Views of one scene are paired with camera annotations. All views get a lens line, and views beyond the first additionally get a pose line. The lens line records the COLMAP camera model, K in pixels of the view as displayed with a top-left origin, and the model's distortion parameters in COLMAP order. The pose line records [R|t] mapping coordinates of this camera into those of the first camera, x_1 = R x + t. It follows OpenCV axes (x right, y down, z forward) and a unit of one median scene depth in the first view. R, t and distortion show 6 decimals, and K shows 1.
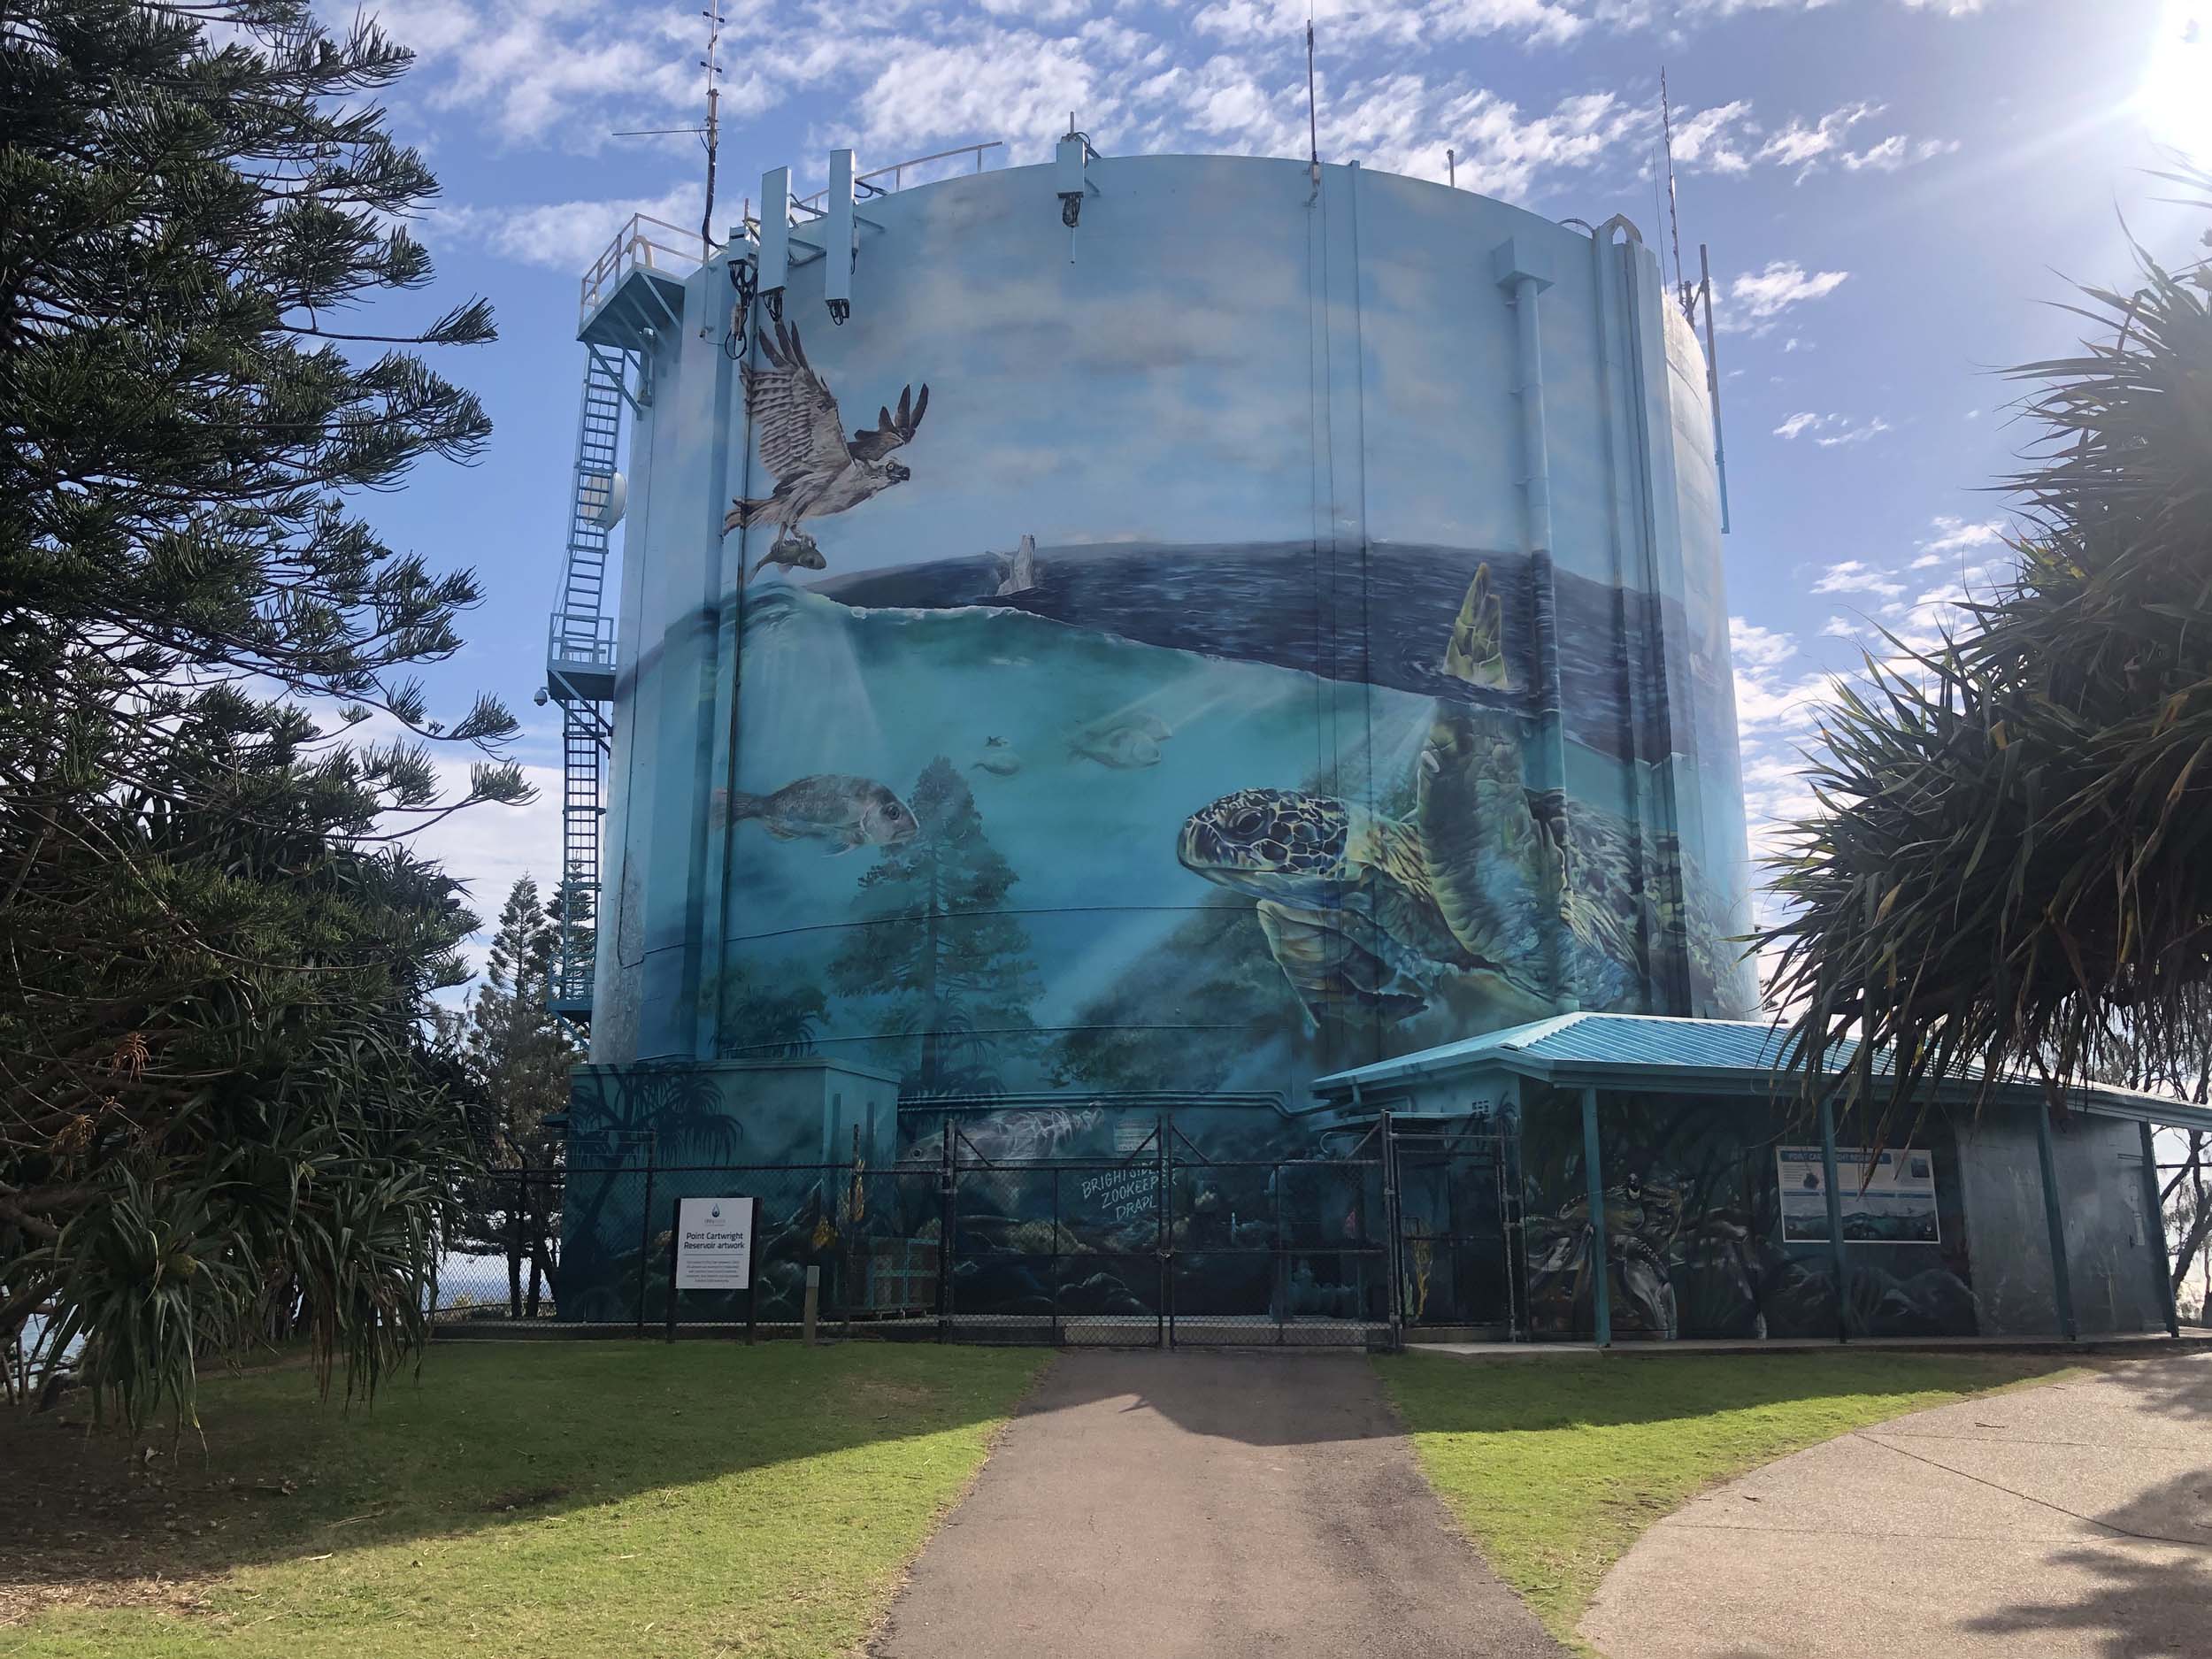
lens RADIAL K [[1888.2, 0, 1121.5], [0, 1888.2, 820.5], [0, 0, 1]] dist [0.094868, -0.110865]
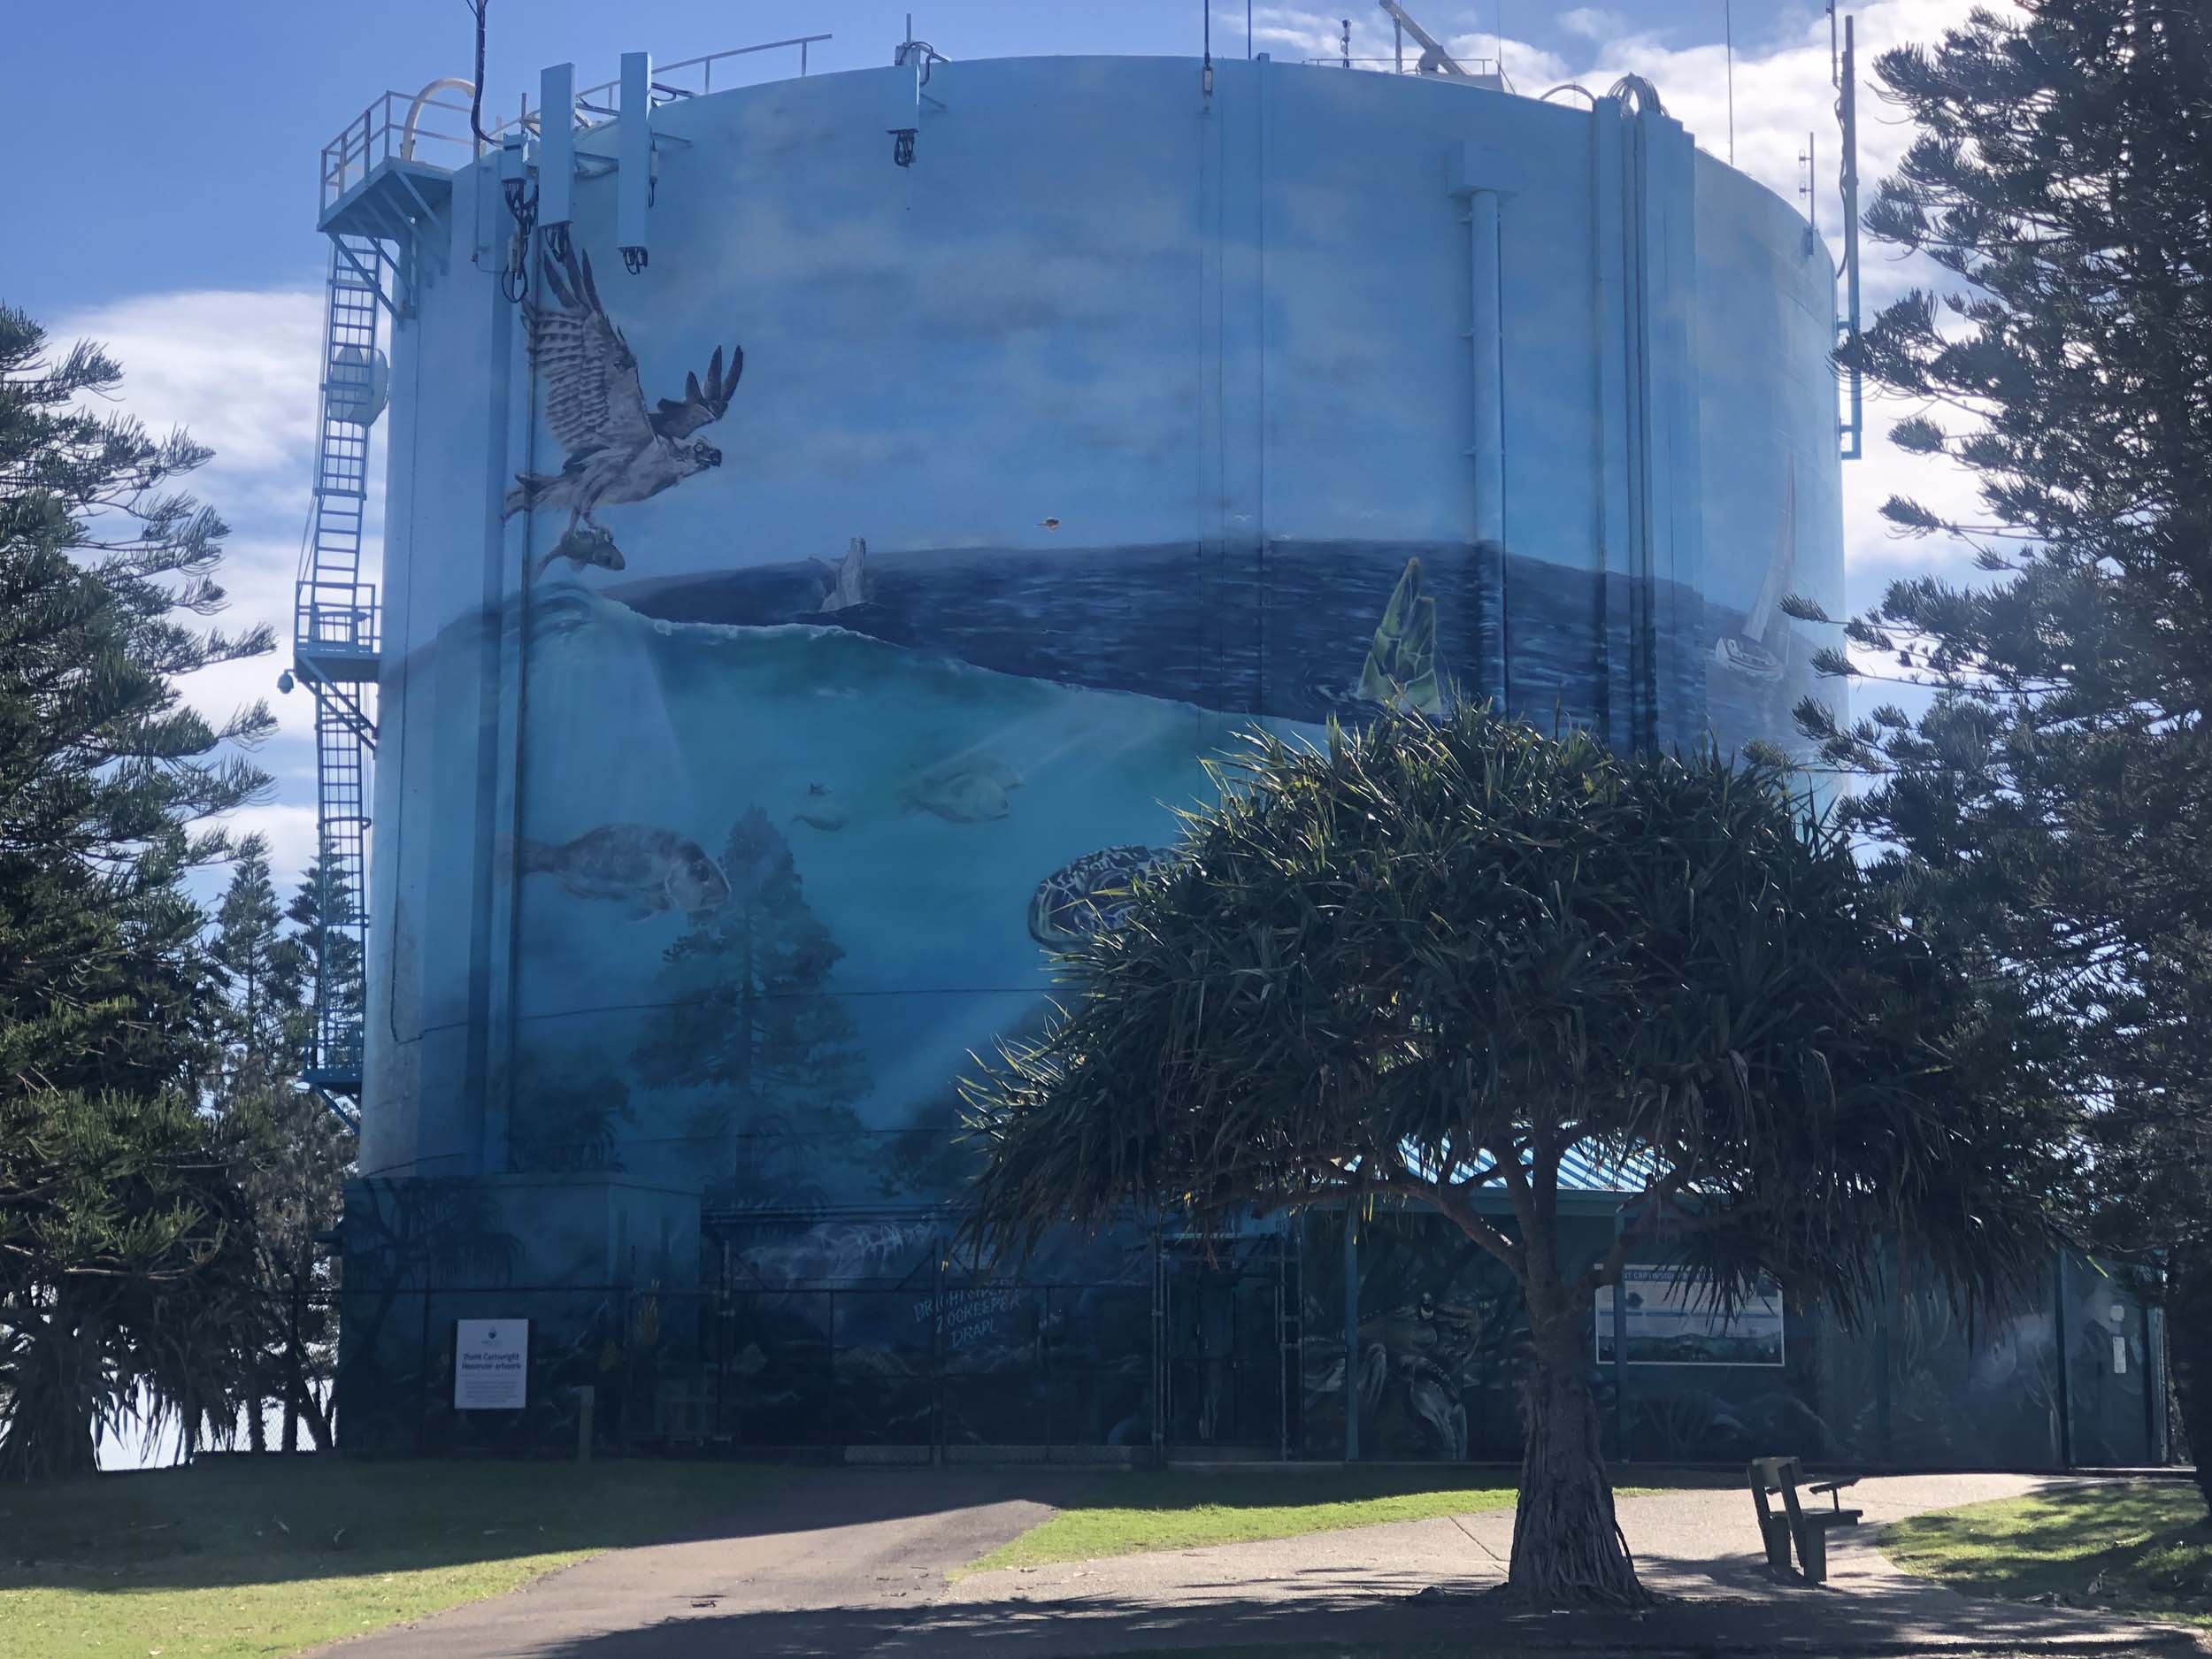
lens RADIAL K [[3727.2, 0, 1091.2], [0, 3727.2, 847.2], [0, 0, 1]] dist [0.129048, 0.000000]
pose [[0.997134, -0.008510, -0.075174, 0.177841], [0.013538, 0.997687, 0.066621, -0.124484], [0.074433, -0.067447, 0.994942, -0.650816]]
